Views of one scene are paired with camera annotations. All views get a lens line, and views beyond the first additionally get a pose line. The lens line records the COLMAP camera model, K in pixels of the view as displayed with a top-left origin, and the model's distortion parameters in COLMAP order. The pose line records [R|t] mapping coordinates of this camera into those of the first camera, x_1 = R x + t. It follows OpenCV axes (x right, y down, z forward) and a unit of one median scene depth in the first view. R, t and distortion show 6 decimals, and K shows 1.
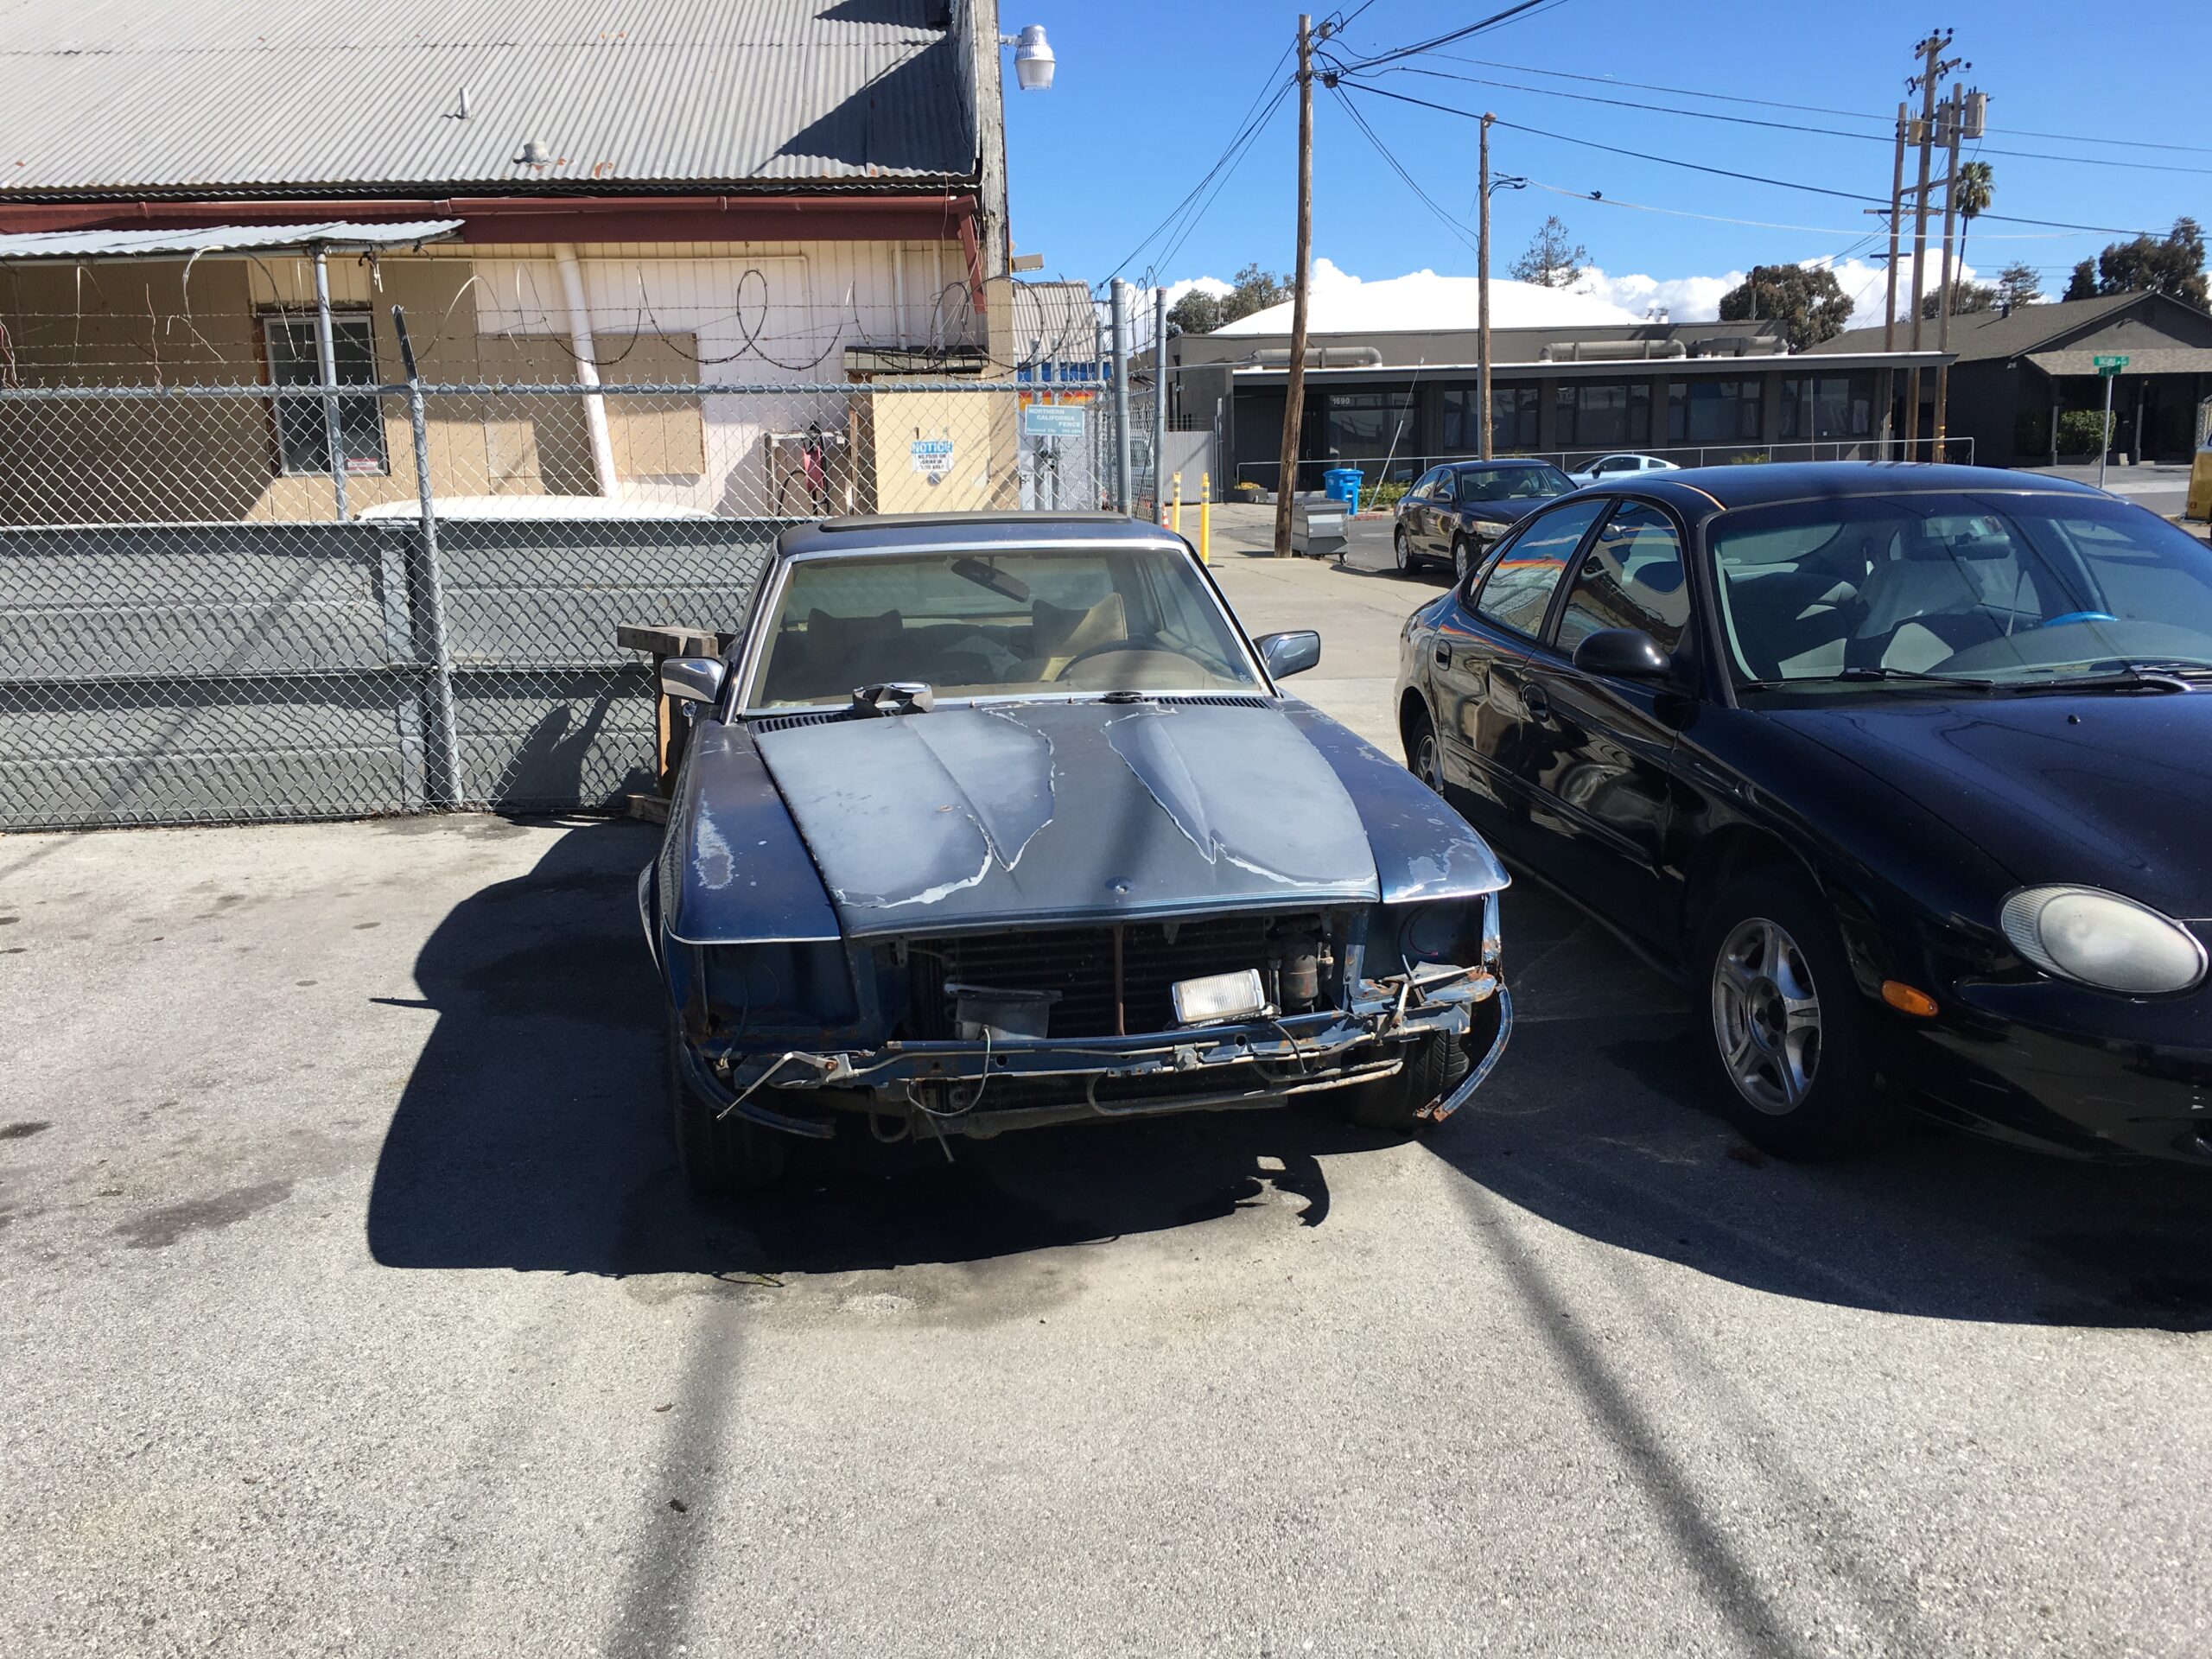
lens RADIAL K [[1901.6, 0, 1110.3], [0, 1901.6, 795.6], [0, 0, 1]] dist [0.097543, -0.142468]
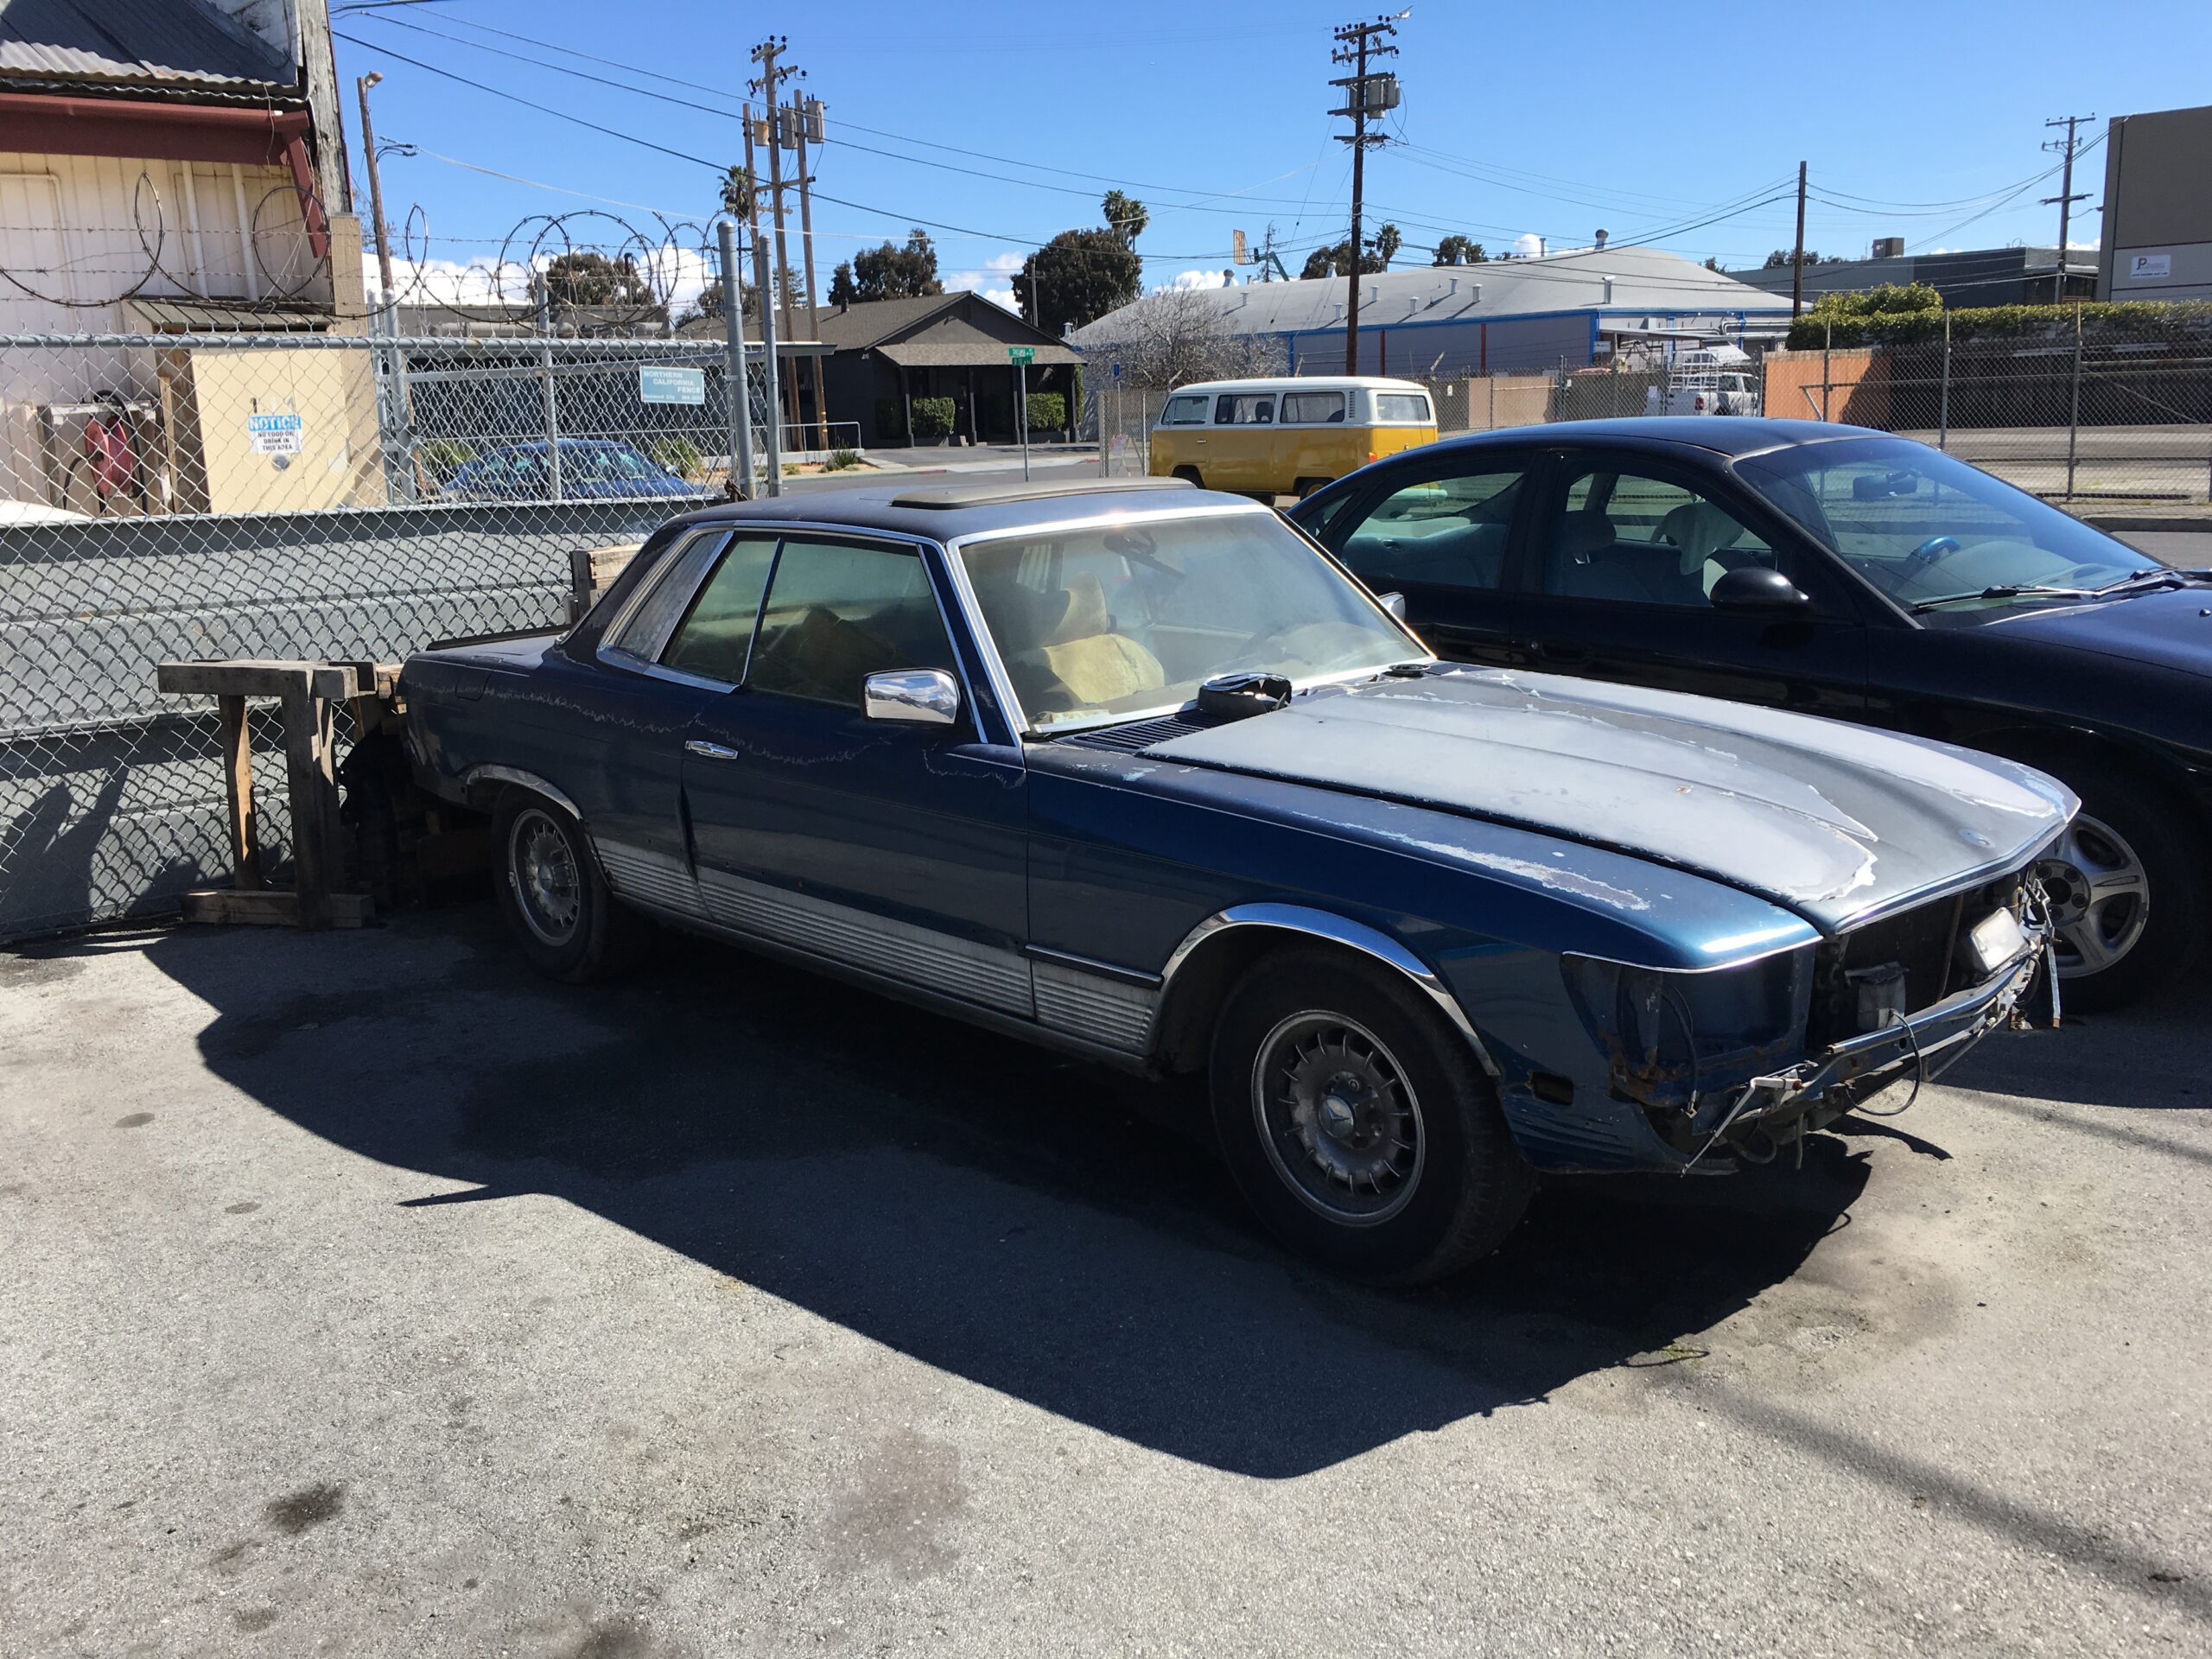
lens RADIAL K [[1901.6, 0, 1110.3], [0, 1901.6, 795.6], [0, 0, 1]] dist [0.097543, -0.142468]
pose [[0.817743, -0.120400, 0.562850, -0.288062], [0.116880, 0.992239, 0.042440, -0.021287], [-0.563592, 0.031080, 0.825469, 0.143662]]
